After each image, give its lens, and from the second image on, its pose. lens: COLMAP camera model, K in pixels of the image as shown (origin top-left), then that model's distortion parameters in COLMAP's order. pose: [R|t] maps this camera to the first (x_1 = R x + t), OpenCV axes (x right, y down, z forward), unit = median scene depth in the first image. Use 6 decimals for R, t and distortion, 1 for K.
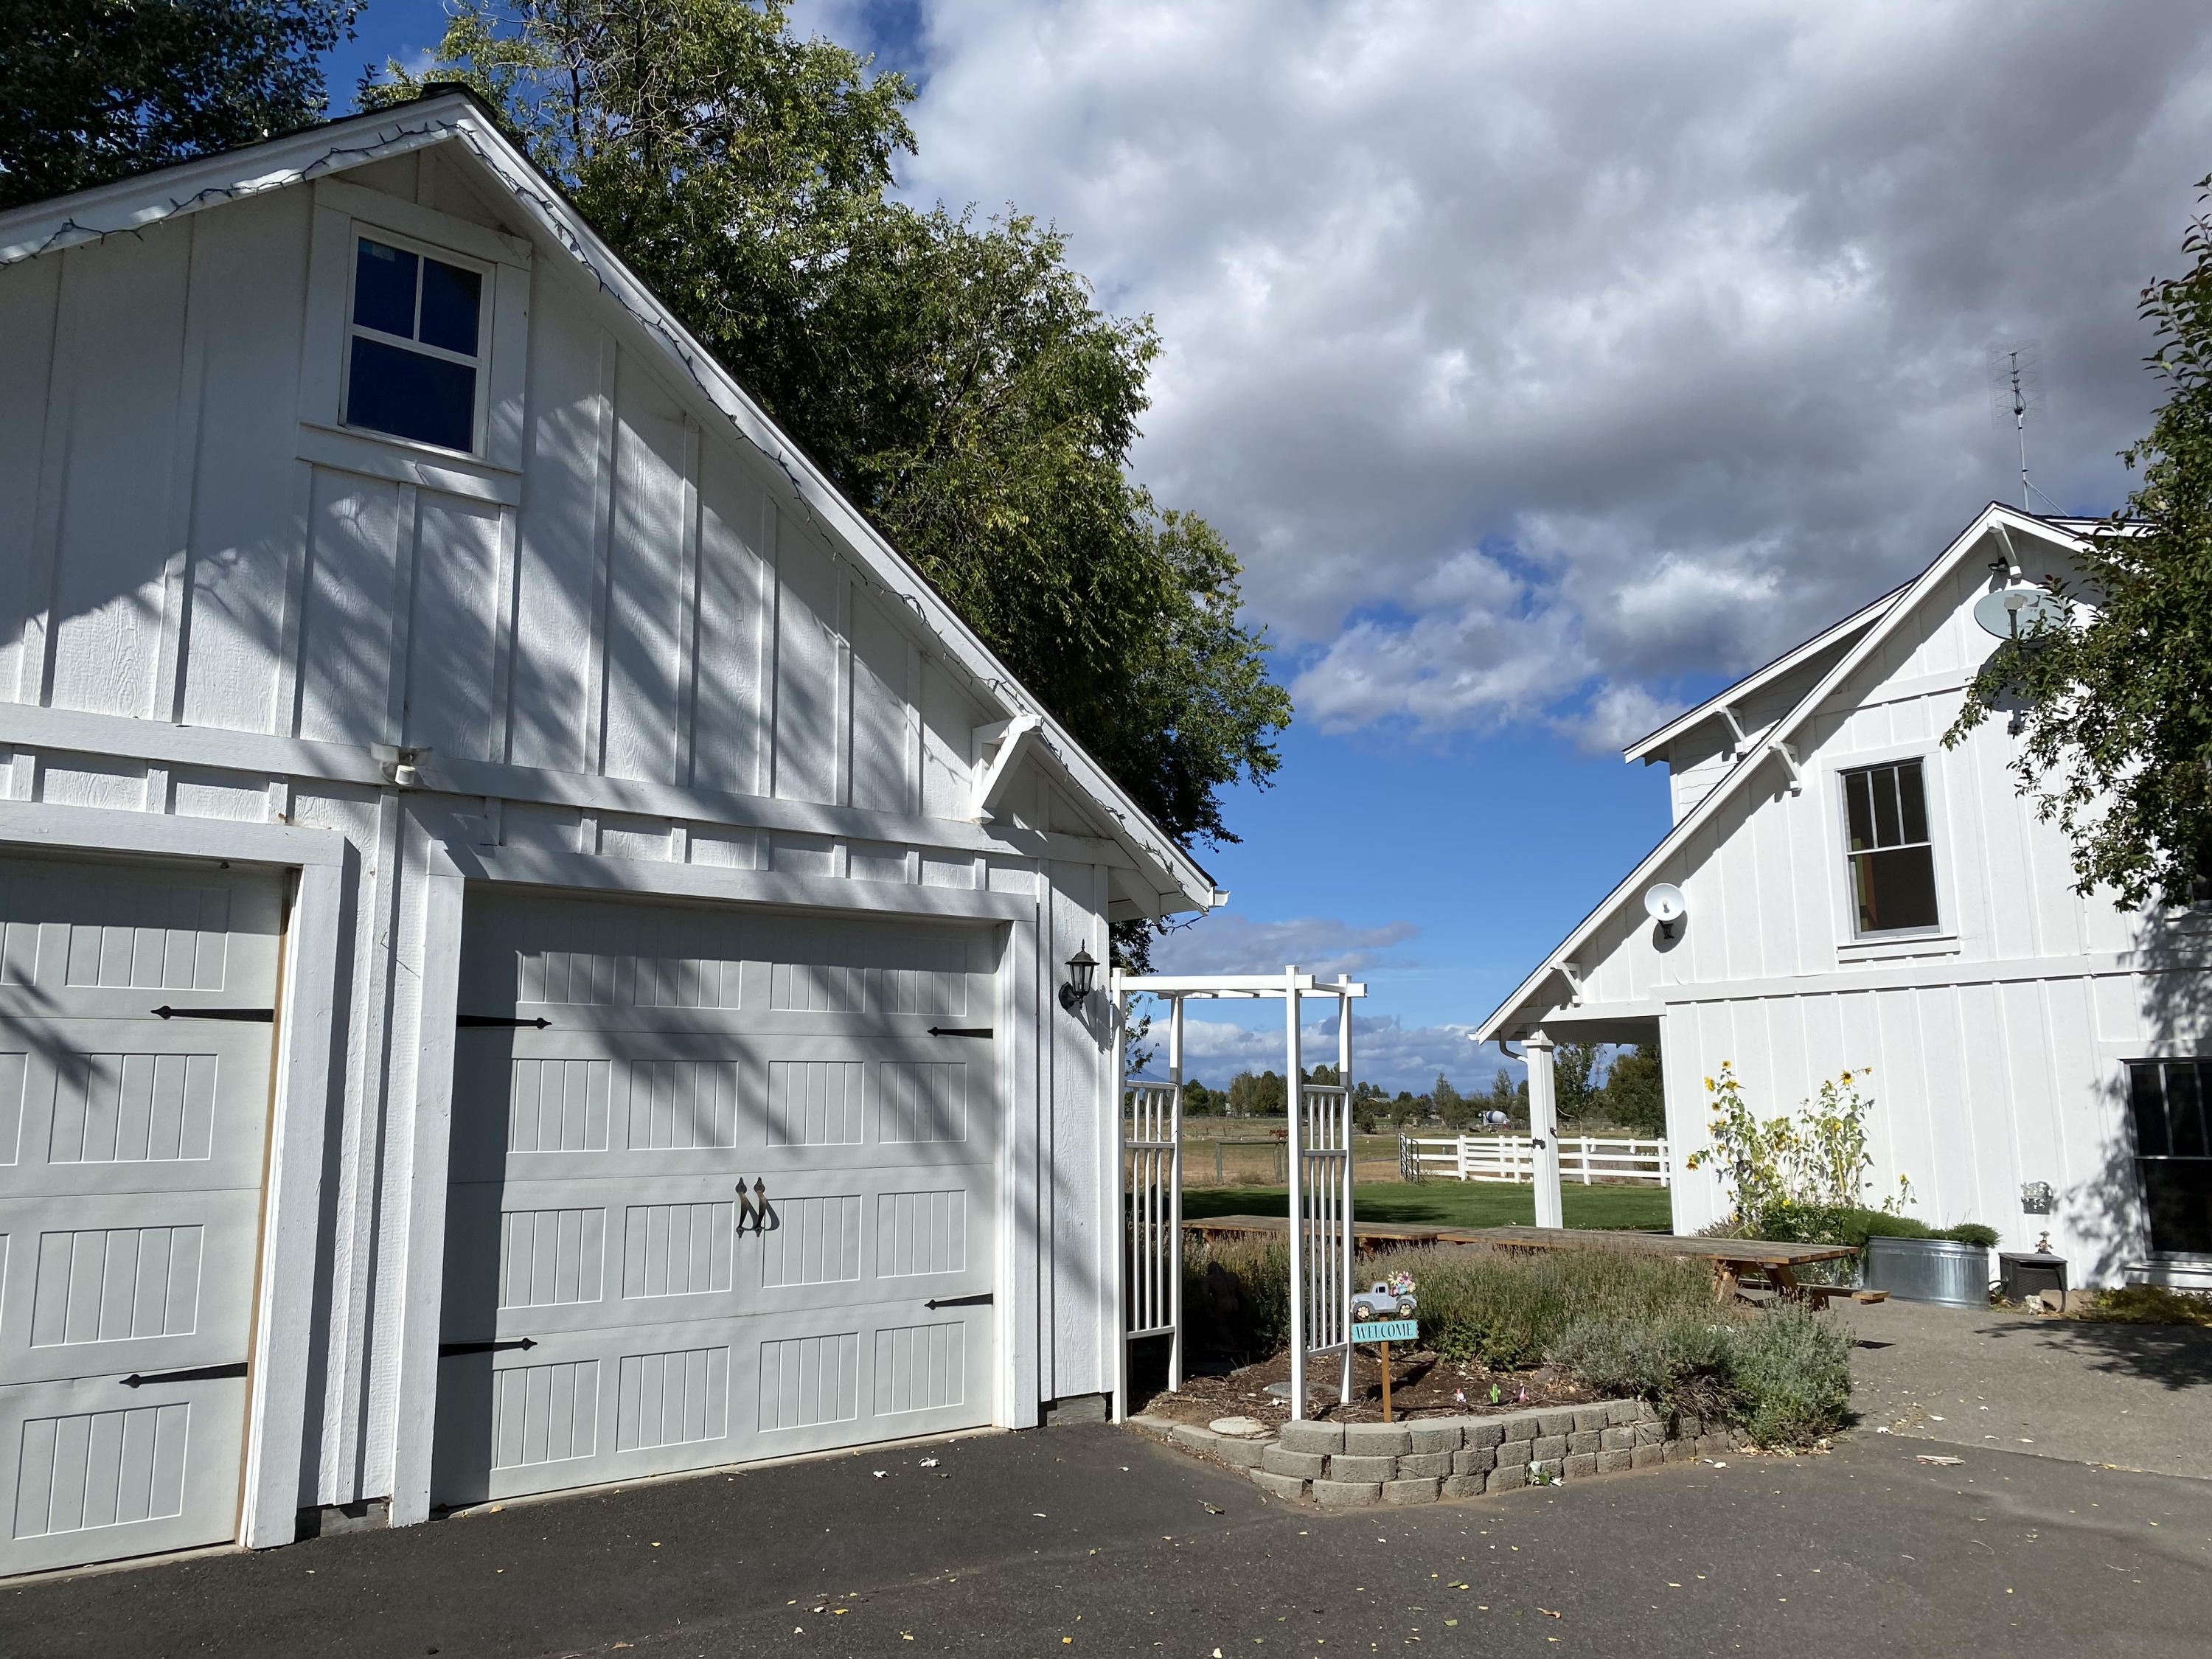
lens RADIAL K [[1685.5, 0, 1106.0], [0, 1685.5, 829.5], [0, 0, 1]] dist [0.000159, -0.000087]
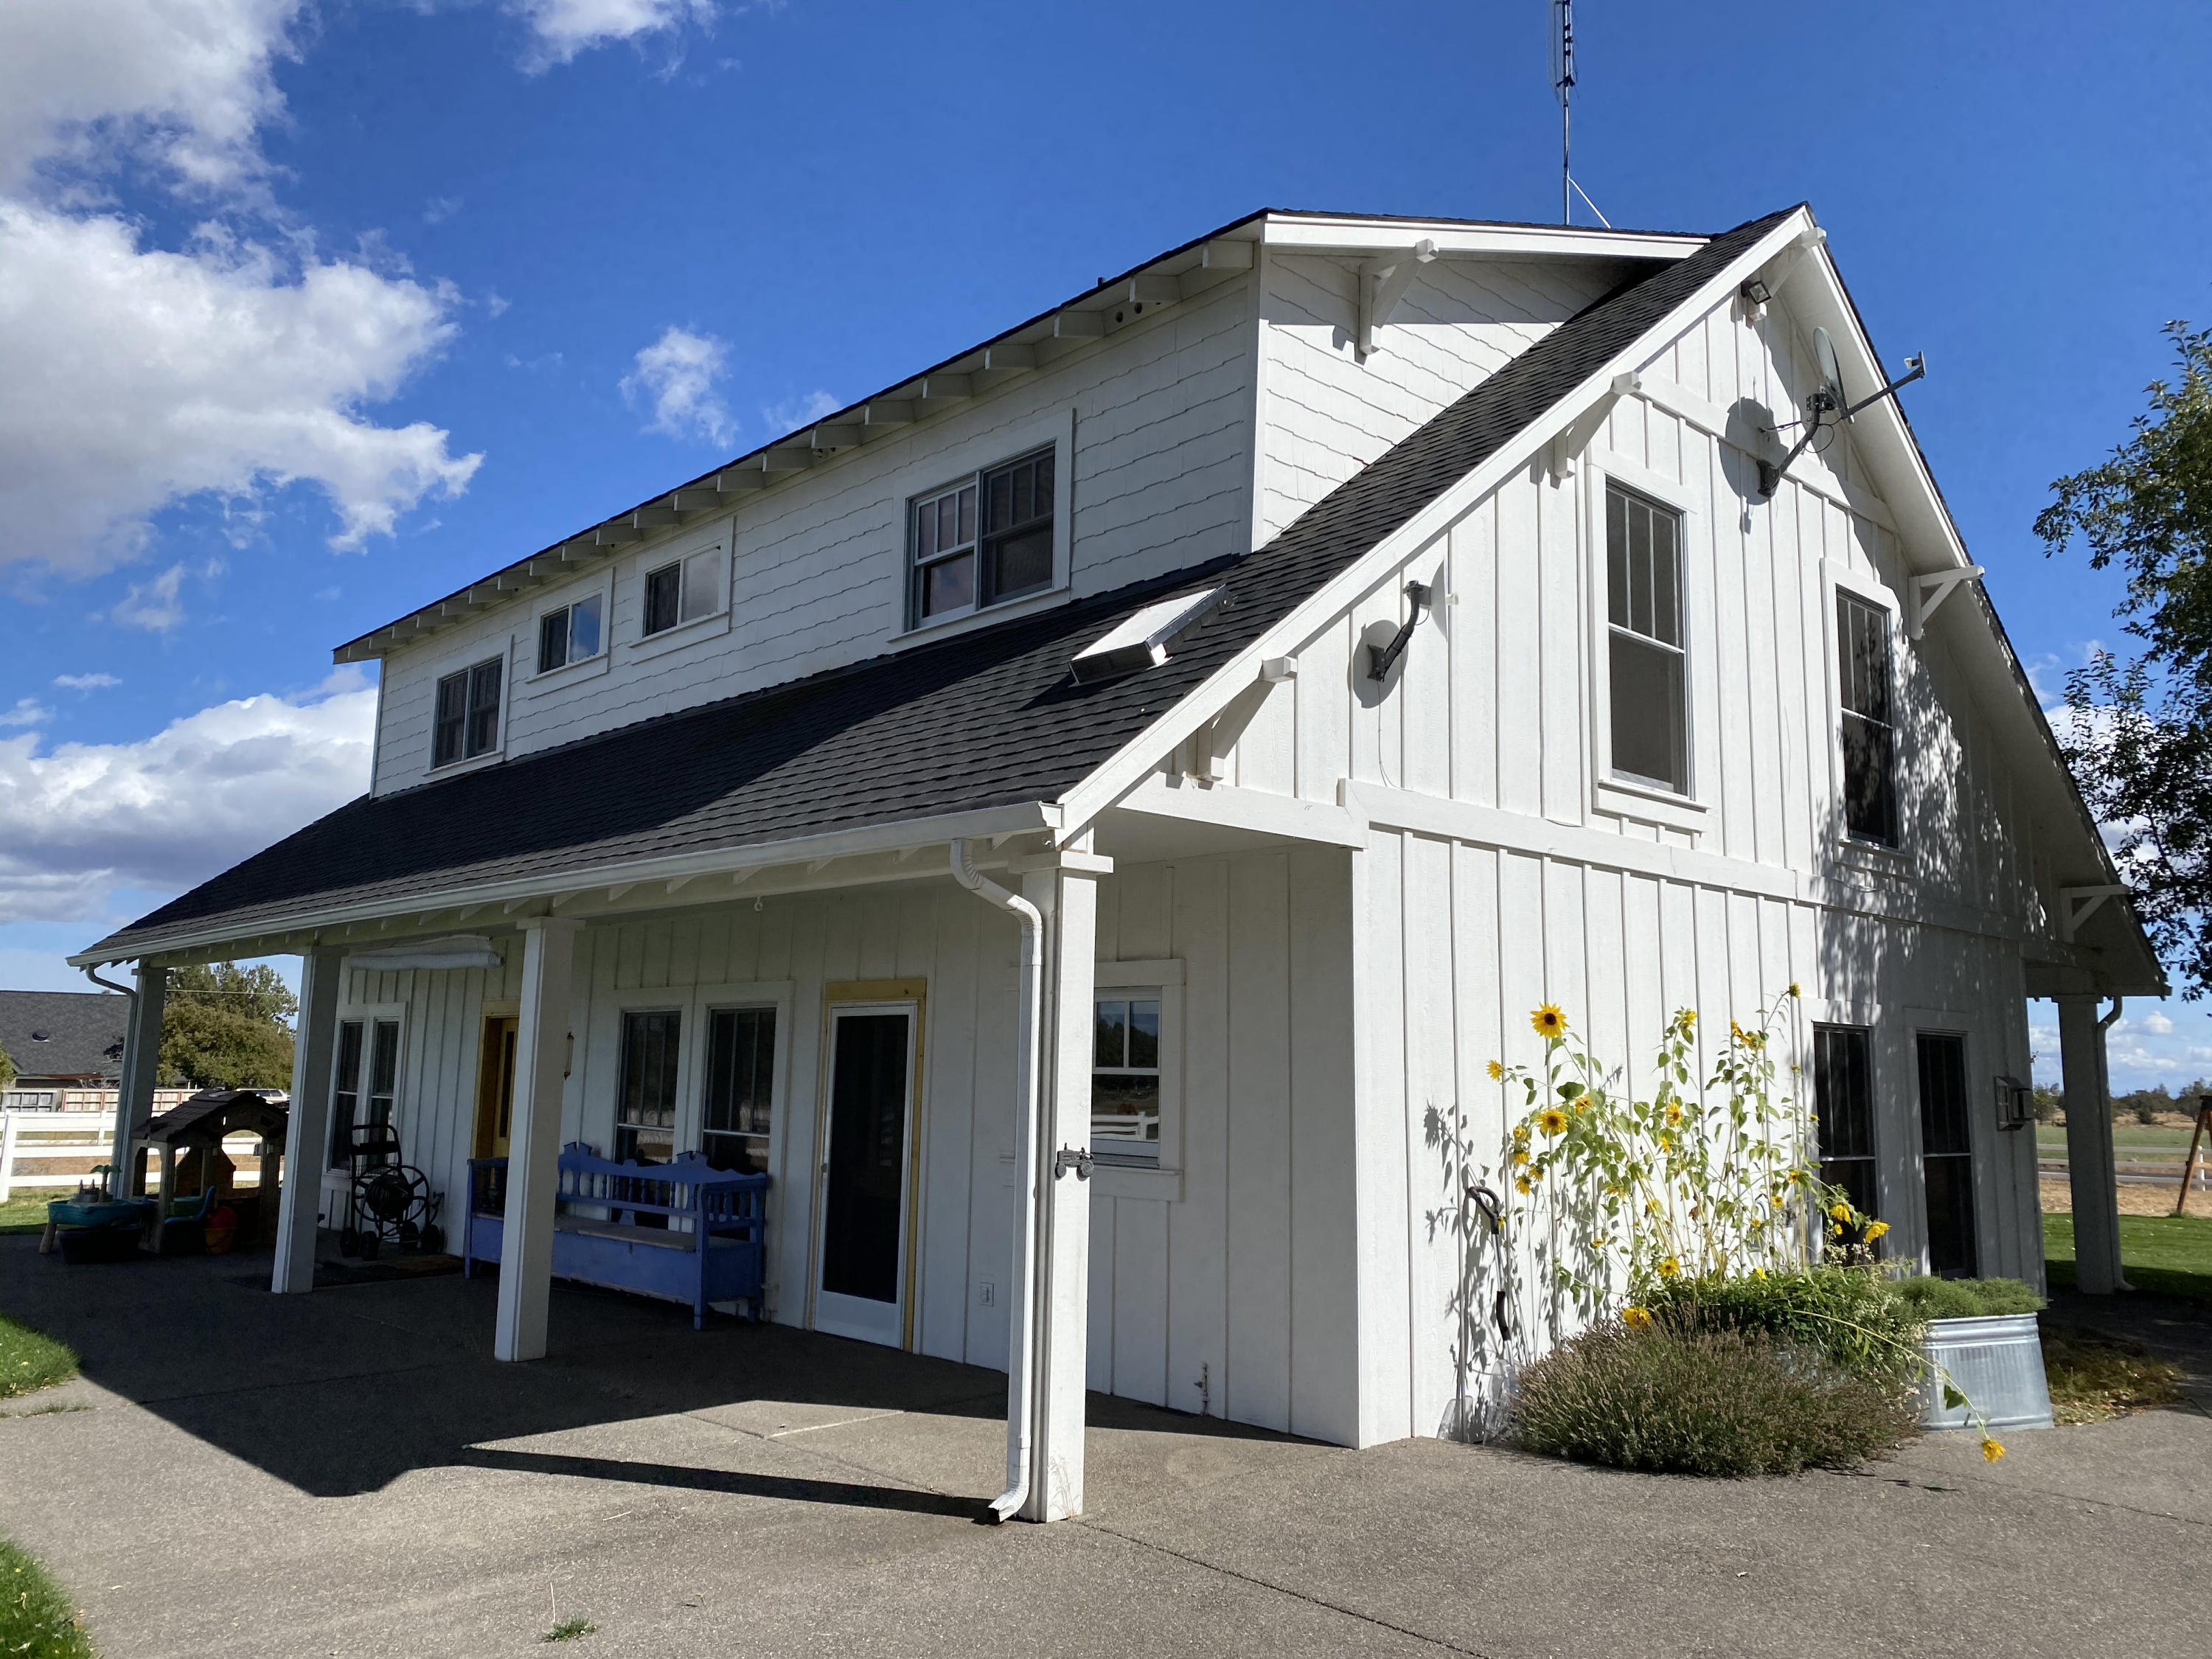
lens RADIAL K [[1685.5, 0, 1106.0], [0, 1685.5, 829.5], [0, 0, 1]] dist [0.000159, -0.000087]
pose [[-0.061829, 0.154006, 0.986133, -0.087367], [-0.181275, 0.969859, -0.162830, 0.199982], [-0.981487, -0.188829, -0.032048, 1.160653]]
